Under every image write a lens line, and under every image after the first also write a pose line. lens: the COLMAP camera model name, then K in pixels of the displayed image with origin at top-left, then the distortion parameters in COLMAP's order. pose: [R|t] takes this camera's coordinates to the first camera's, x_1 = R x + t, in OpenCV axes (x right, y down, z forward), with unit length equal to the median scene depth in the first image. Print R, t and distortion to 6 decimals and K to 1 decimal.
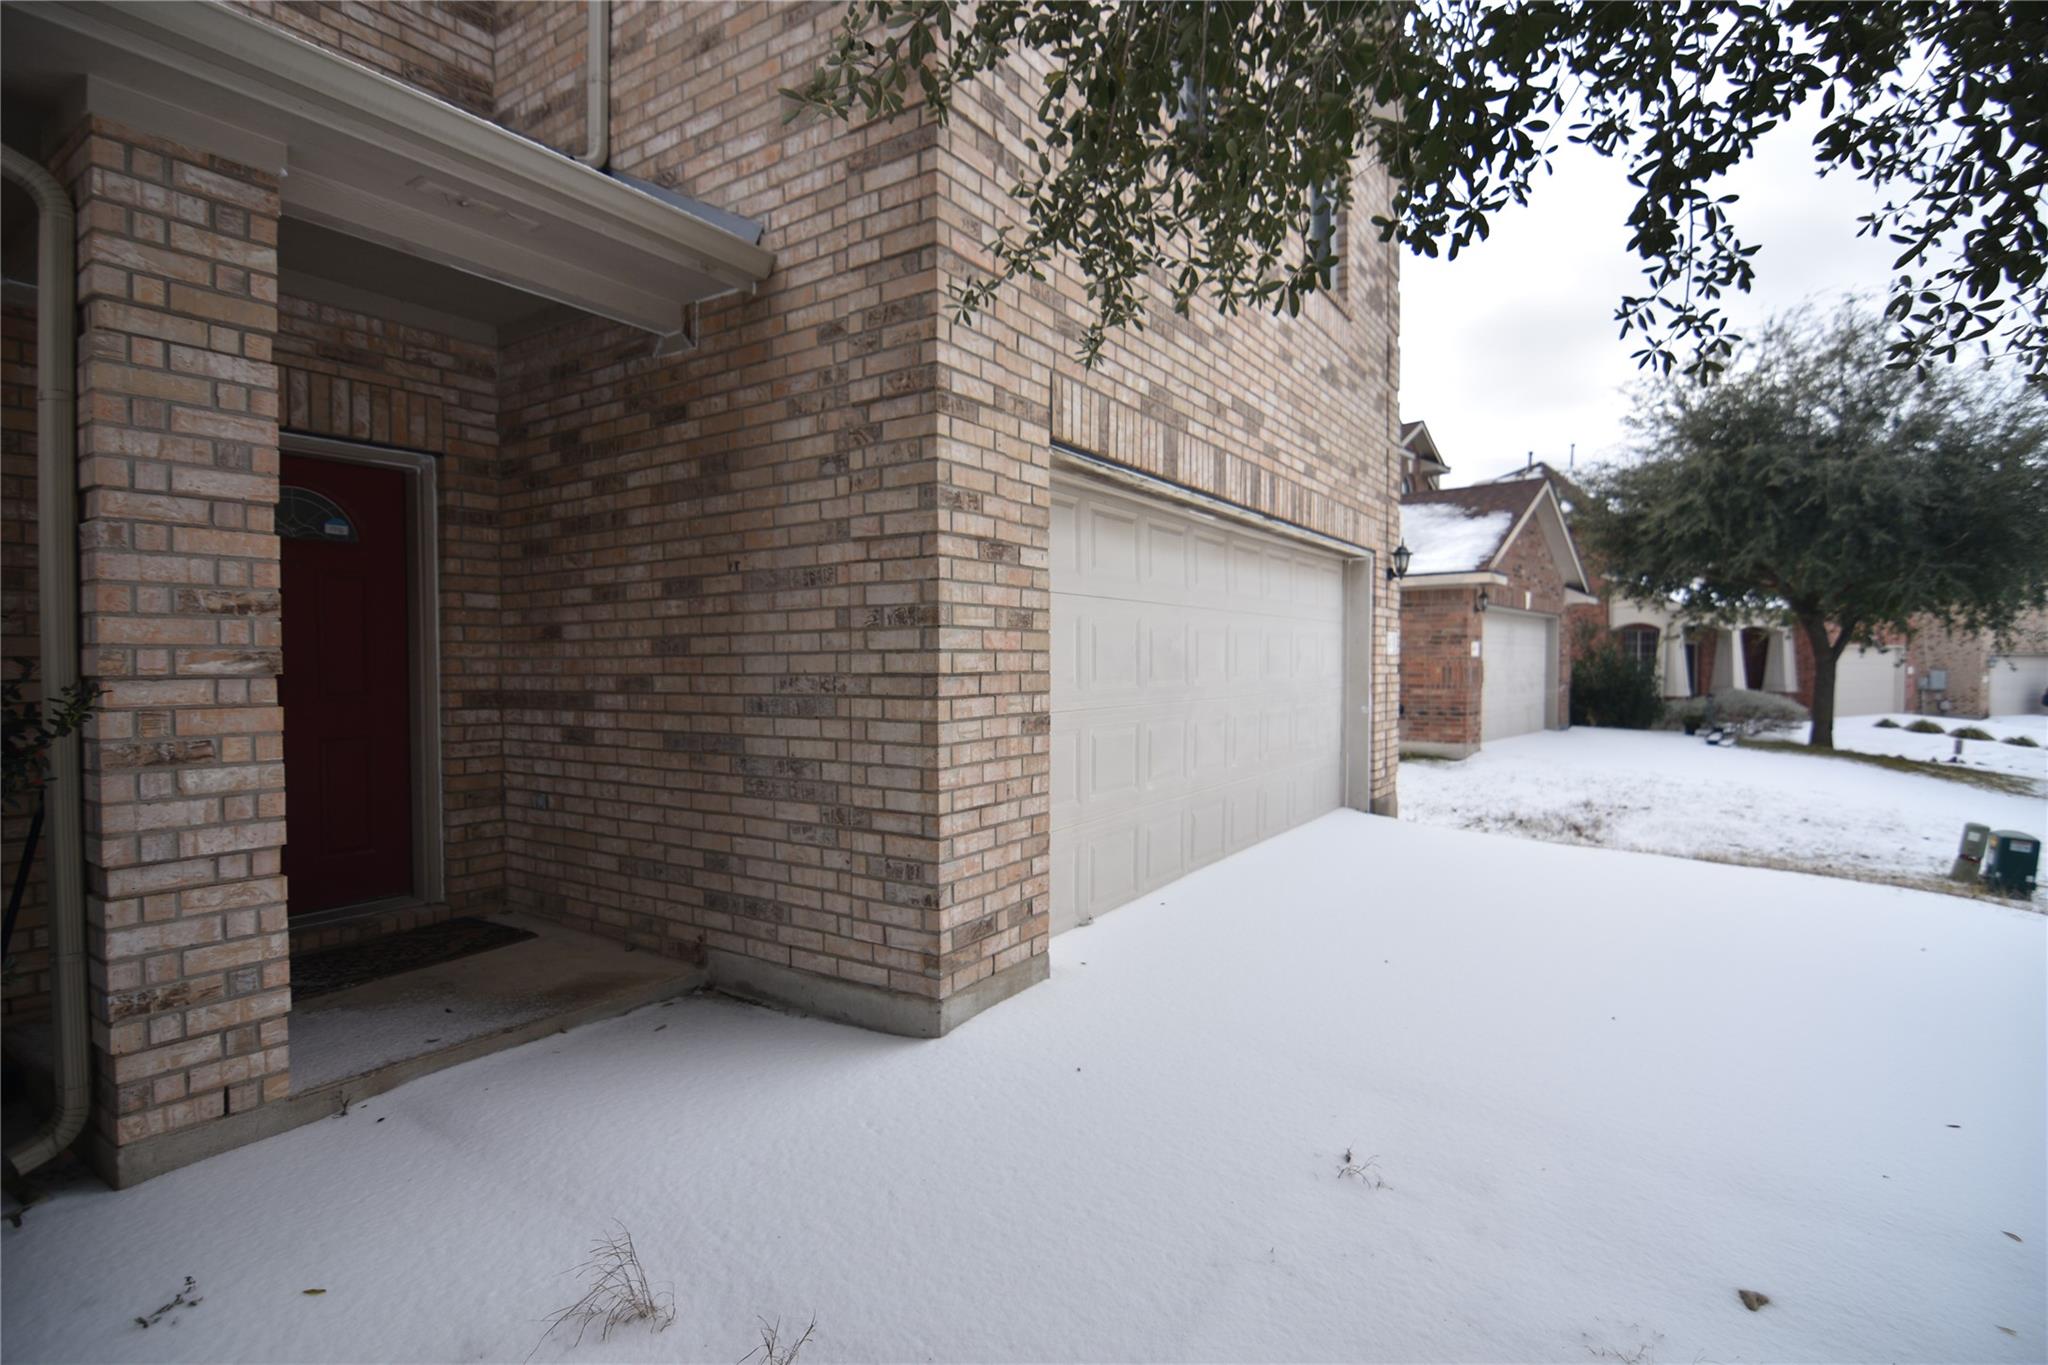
lens RADIAL K [[980.0, 0, 1042.1], [0, 980.0, 688.2], [0, 0, 1]] dist [-0.004487, -0.012220]
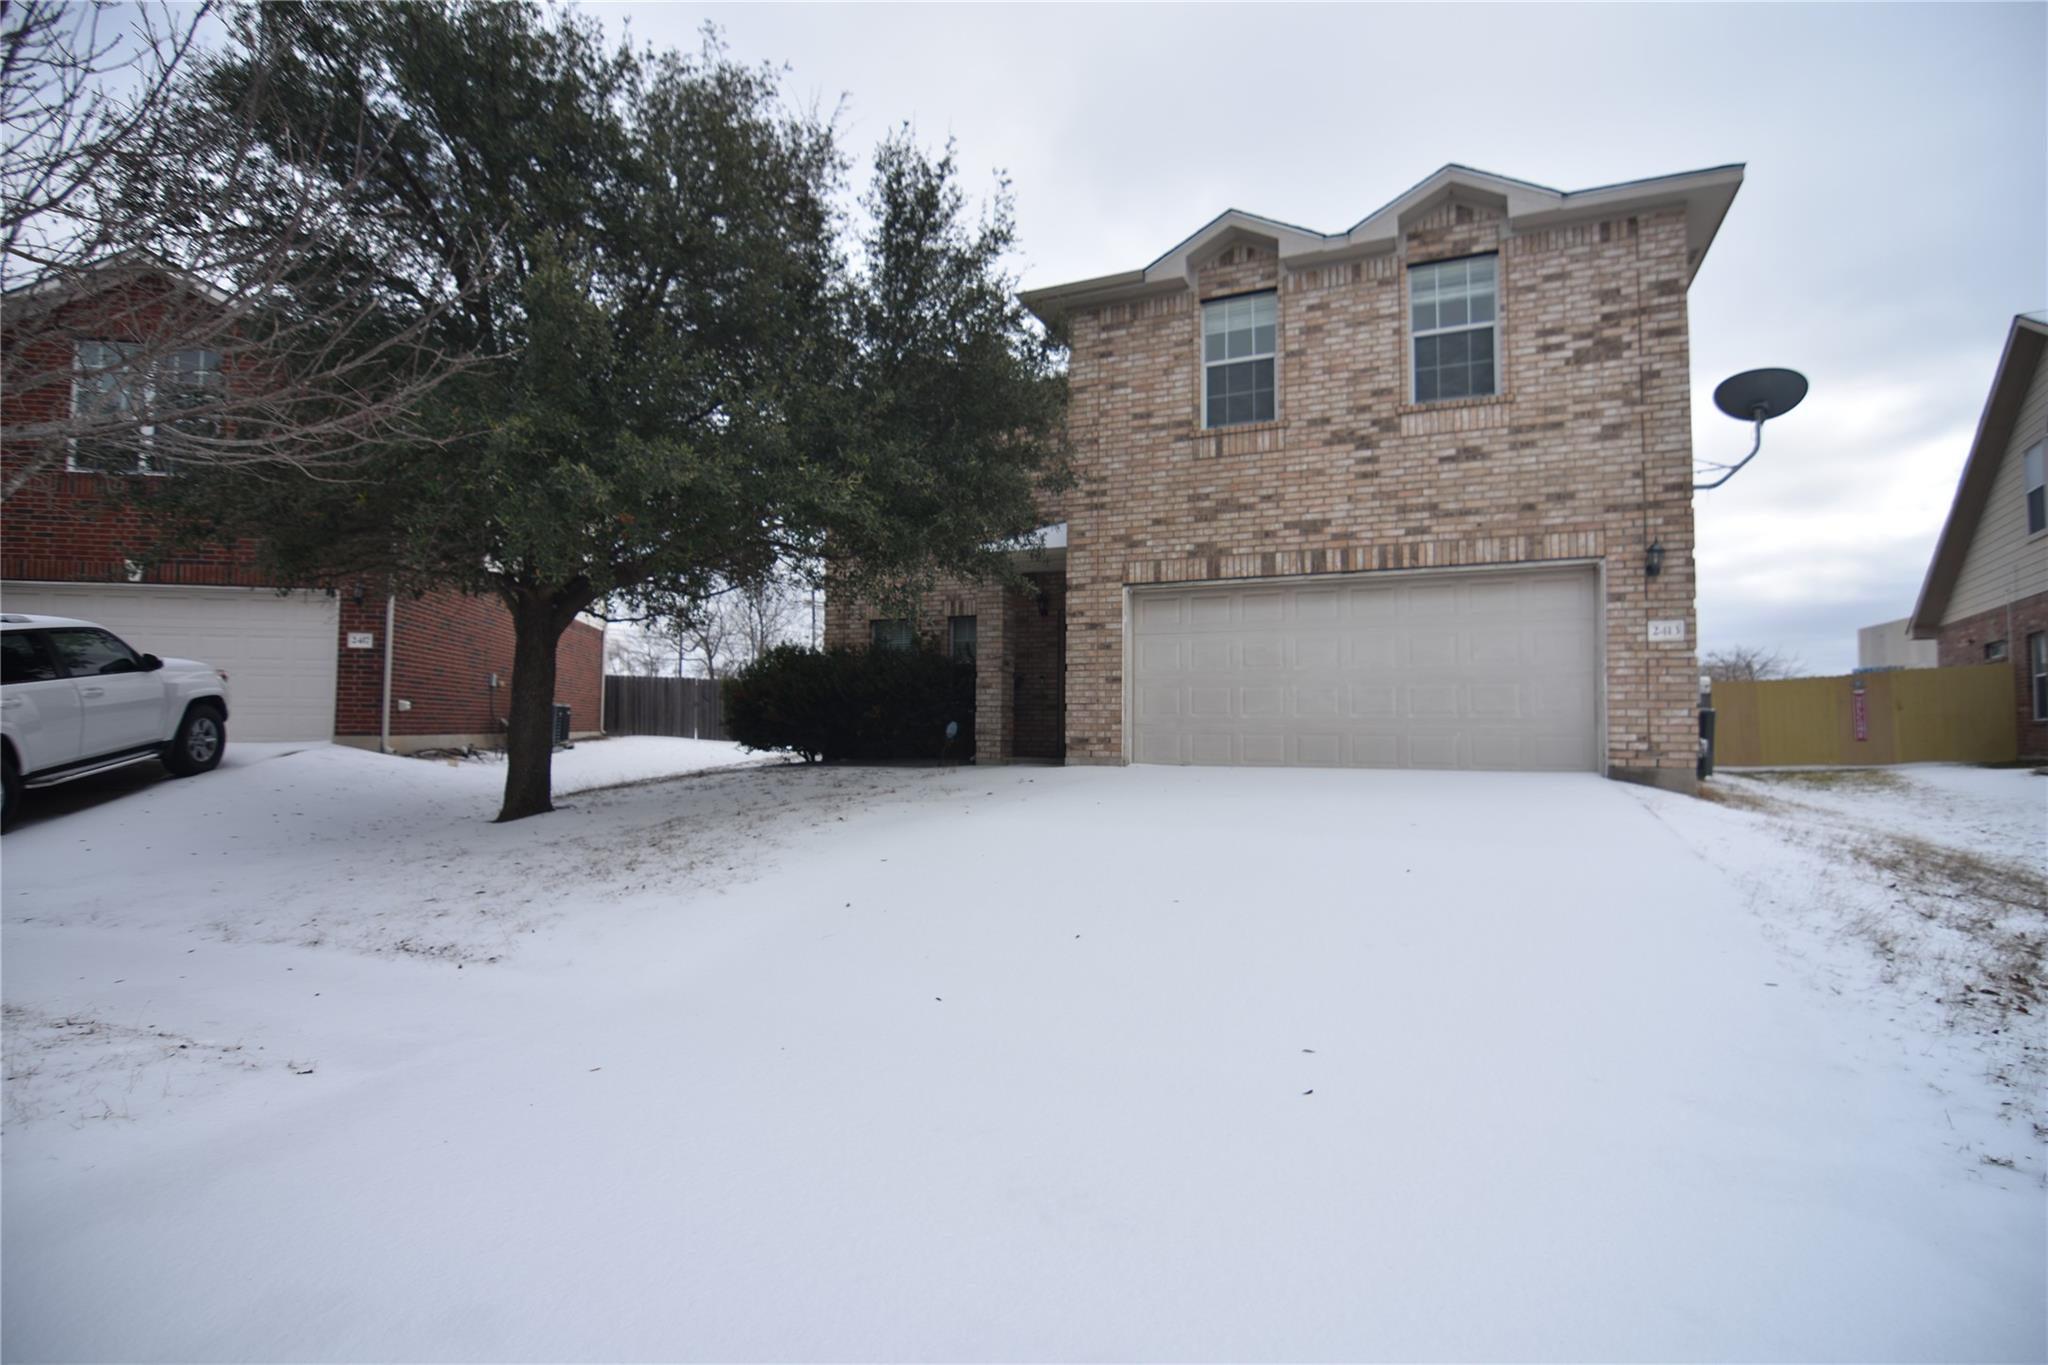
lens RADIAL K [[980.0, 0, 1042.1], [0, 980.0, 688.2], [0, 0, 1]] dist [-0.004487, -0.012220]
pose [[0.169267, -0.035361, -0.984936, 3.041370], [-0.031656, 0.998645, -0.041294, 0.200298], [0.985062, 0.038168, 0.167918, 0.283578]]
